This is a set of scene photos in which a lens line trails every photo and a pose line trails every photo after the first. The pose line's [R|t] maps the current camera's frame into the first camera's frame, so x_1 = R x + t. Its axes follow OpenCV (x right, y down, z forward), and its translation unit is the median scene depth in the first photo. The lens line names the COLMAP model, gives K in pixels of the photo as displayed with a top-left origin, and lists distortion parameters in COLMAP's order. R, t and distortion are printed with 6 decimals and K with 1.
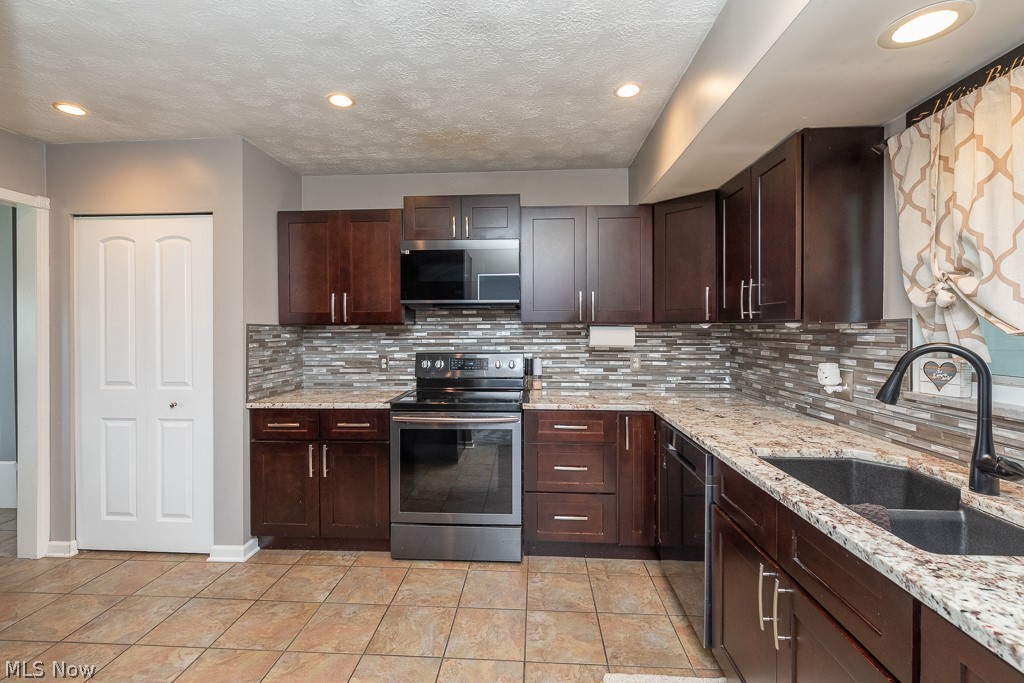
lens RADIAL K [[450.1, 0, 510.5], [0, 450.1, 339.1], [0, 0, 1]] dist [0.000557, 0.000174]
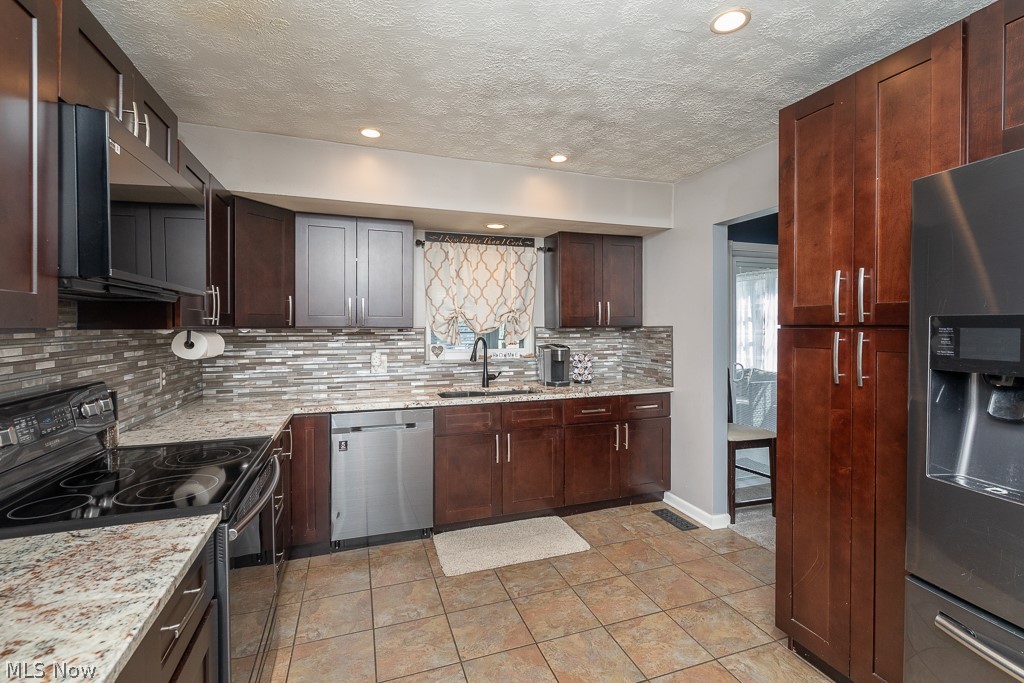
lens RADIAL K [[450.1, 0, 510.5], [0, 450.1, 339.1], [0, 0, 1]] dist [0.000557, 0.000174]
pose [[-0.387333, -0.011741, 0.921865, -1.273261], [0.025643, 0.999395, 0.023503, -0.027529], [-0.921583, 0.032743, -0.386798, 1.463037]]
